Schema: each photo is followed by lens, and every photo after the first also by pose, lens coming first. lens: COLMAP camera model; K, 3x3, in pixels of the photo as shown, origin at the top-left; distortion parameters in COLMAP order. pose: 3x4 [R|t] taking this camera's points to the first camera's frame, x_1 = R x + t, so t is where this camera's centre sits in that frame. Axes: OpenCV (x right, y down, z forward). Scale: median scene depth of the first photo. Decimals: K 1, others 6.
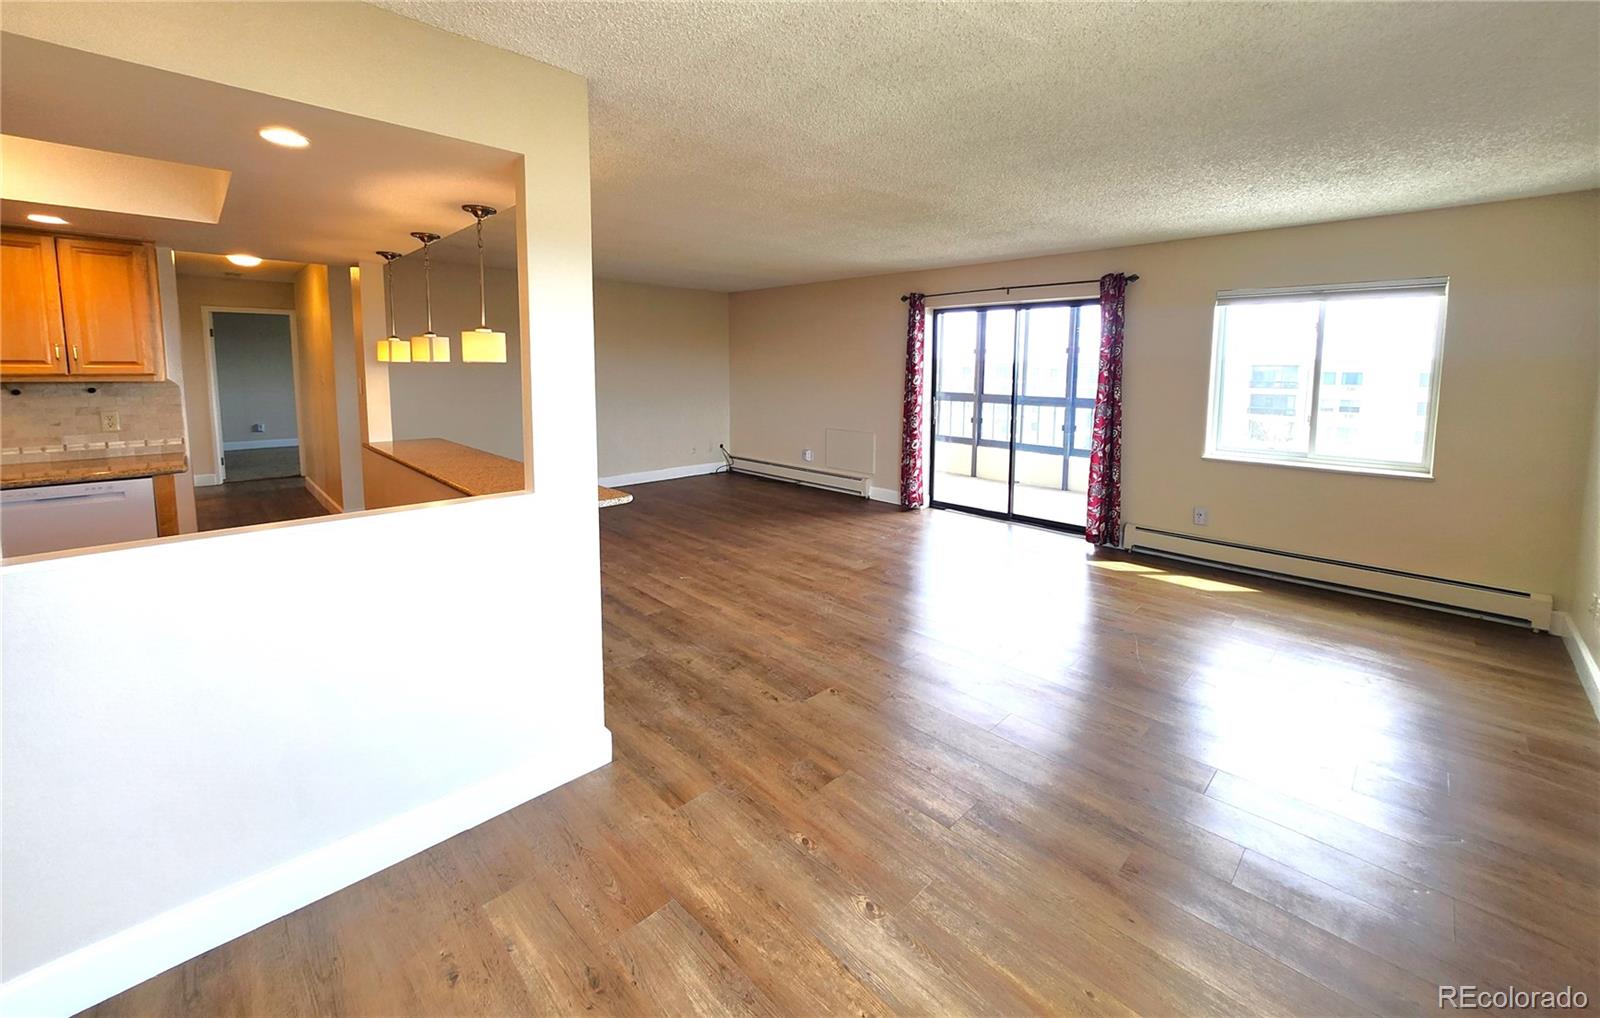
lens RADIAL K [[634.4, 0, 830.5], [0, 634.4, 436.5], [0, 0, 1]] dist [0.001360, -0.000181]
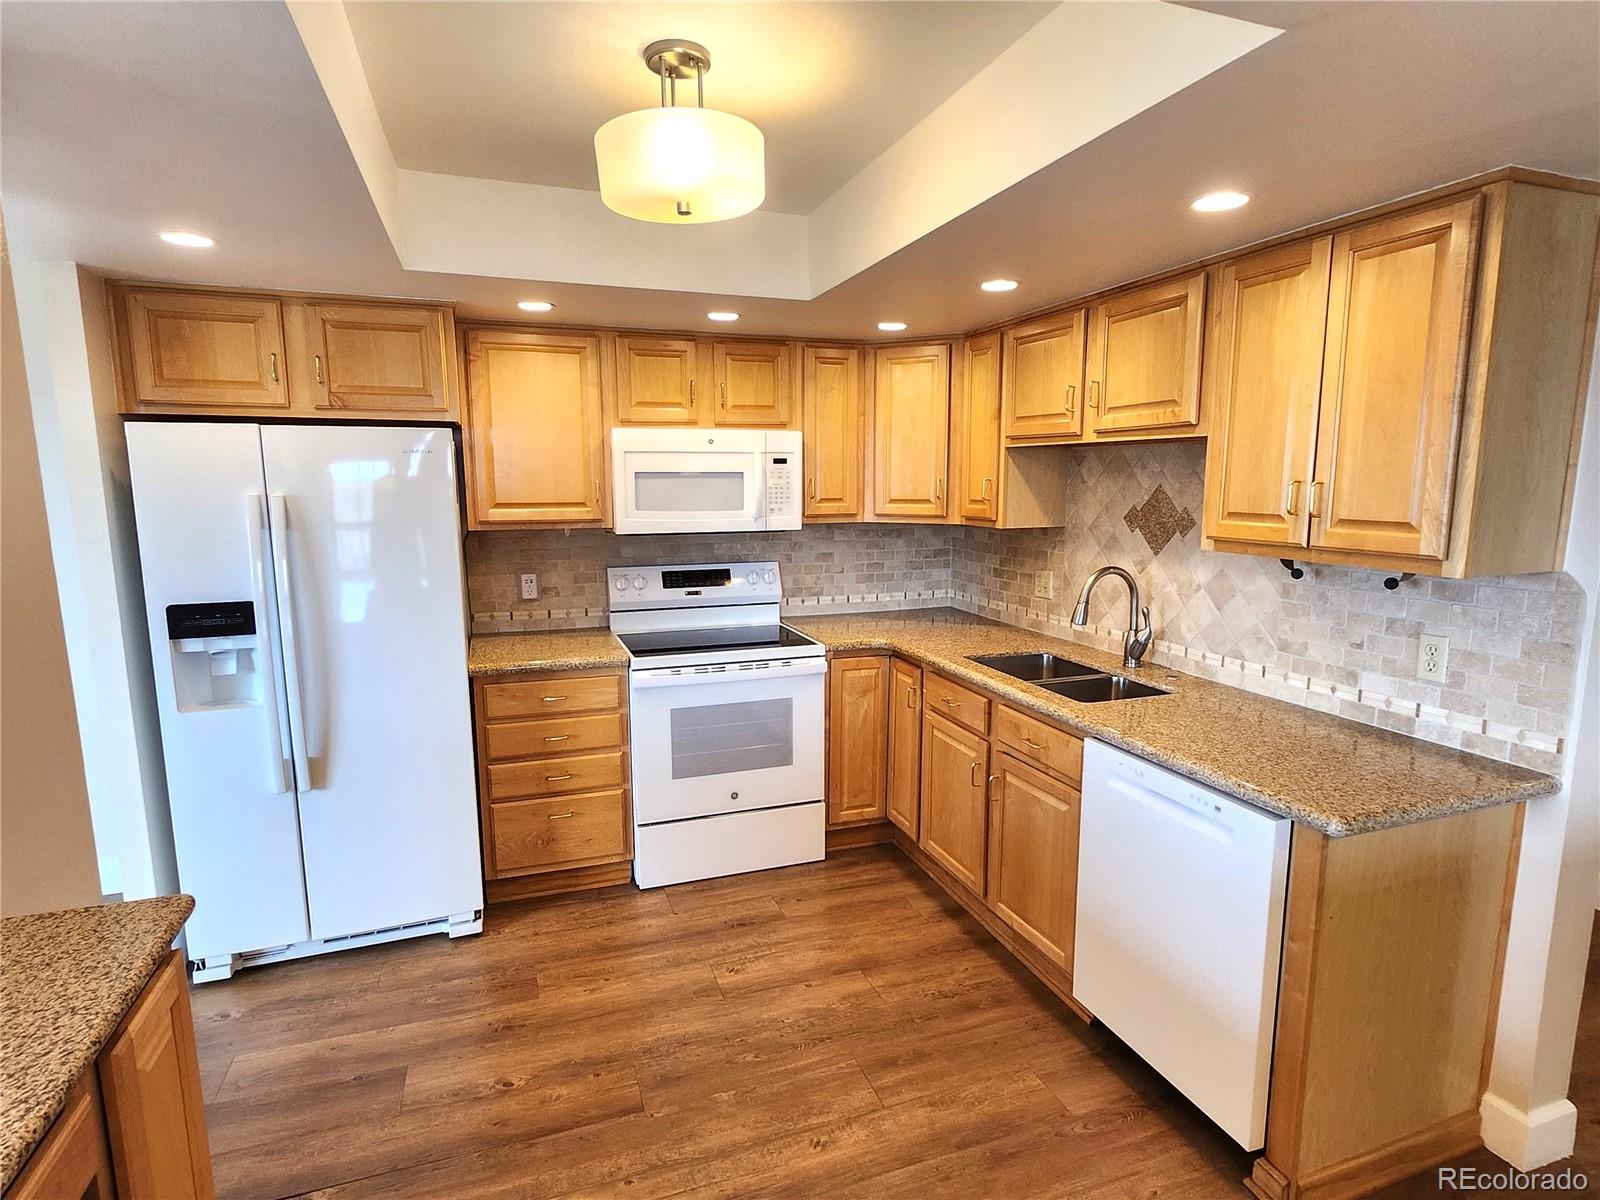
lens RADIAL K [[861.9, 0, 810.0], [0, 861.9, 607.0], [0, 0, 1]] dist [0.001389, -0.000076]
pose [[-0.437807, 0.125727, -0.890235, -0.502473], [-0.099004, 0.977410, 0.186728, -0.137489], [0.893601, 0.169888, -0.415470, 0.967842]]
